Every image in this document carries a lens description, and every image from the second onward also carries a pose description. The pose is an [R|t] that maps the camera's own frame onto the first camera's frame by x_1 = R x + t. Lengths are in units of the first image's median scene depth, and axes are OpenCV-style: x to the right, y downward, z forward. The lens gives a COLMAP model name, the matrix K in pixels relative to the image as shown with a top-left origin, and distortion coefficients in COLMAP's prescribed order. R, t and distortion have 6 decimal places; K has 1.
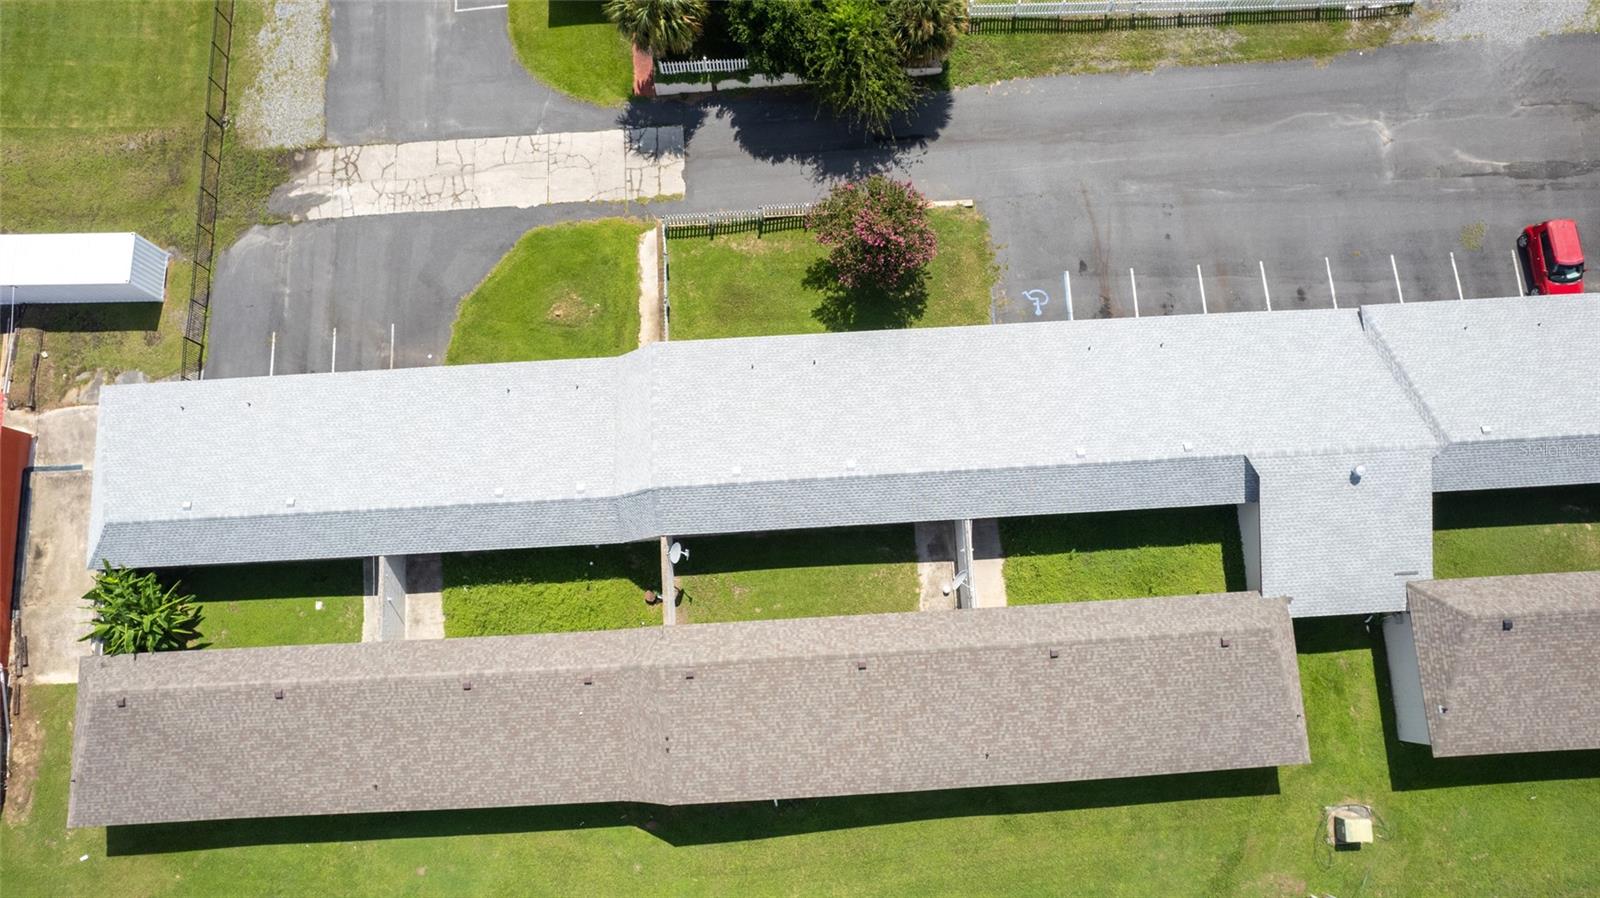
lens RADIAL K [[1023.2, 0, 792.5], [0, 1023.2, 461.4], [0, 0, 1]] dist [-0.085501, 0.076093]
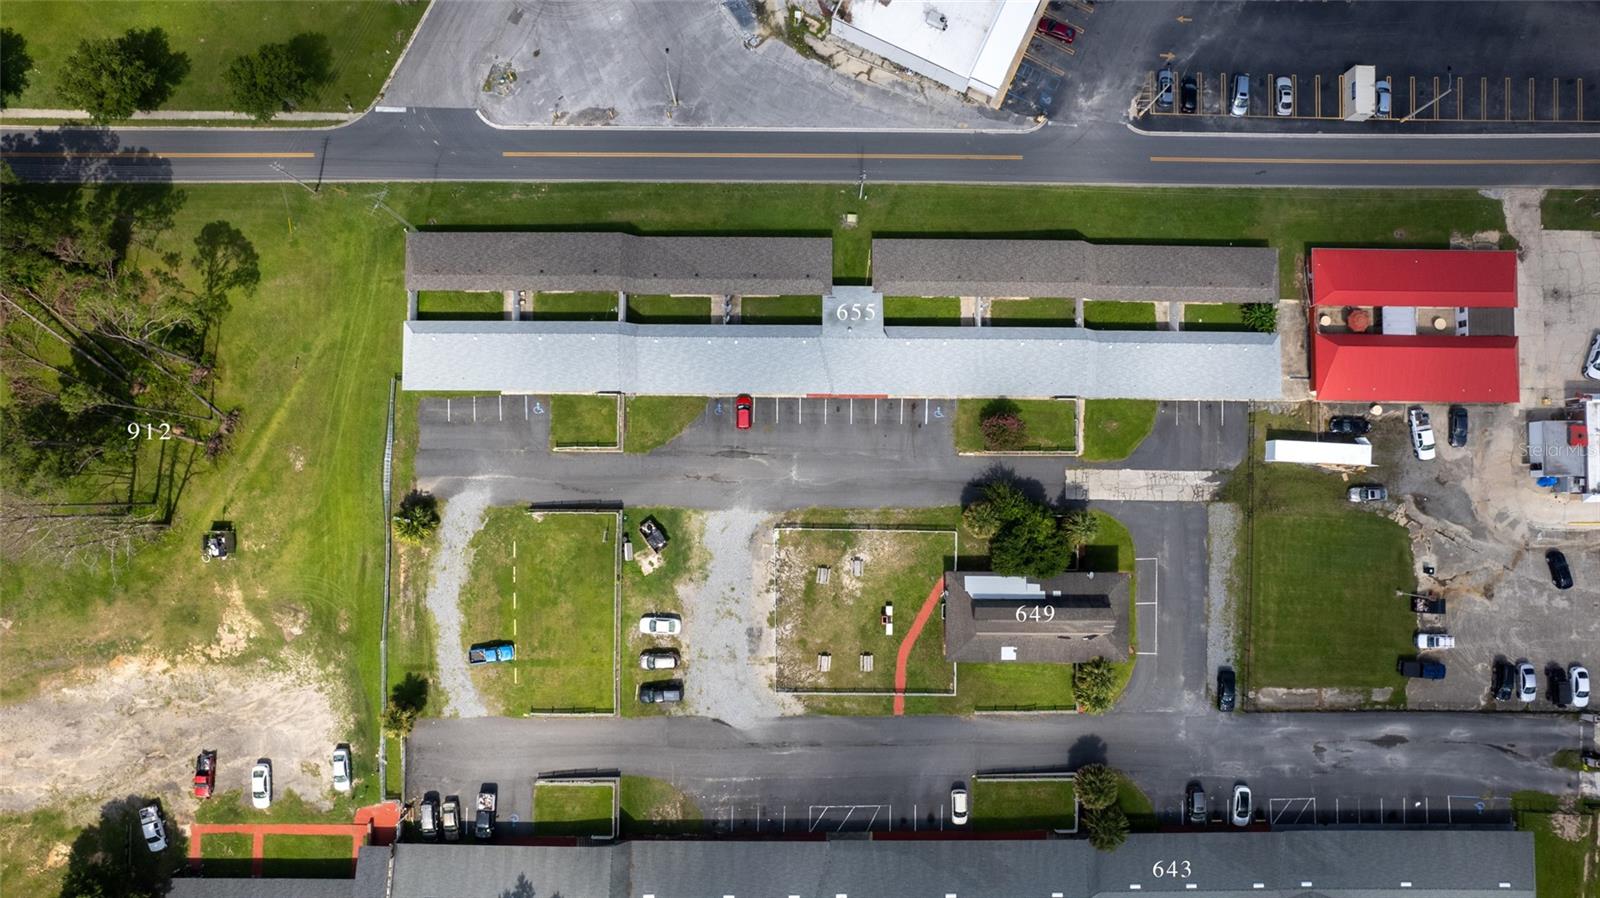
lens RADIAL K [[1023.2, 0, 792.5], [0, 1023.2, 461.4], [0, 0, 1]] dist [-0.085501, 0.076093]
pose [[-0.998158, -0.060670, 0.000252, 0.596421], [0.059206, -0.973158, 0.222391, -0.872689], [-0.013247, 0.221996, 0.974958, -1.532144]]
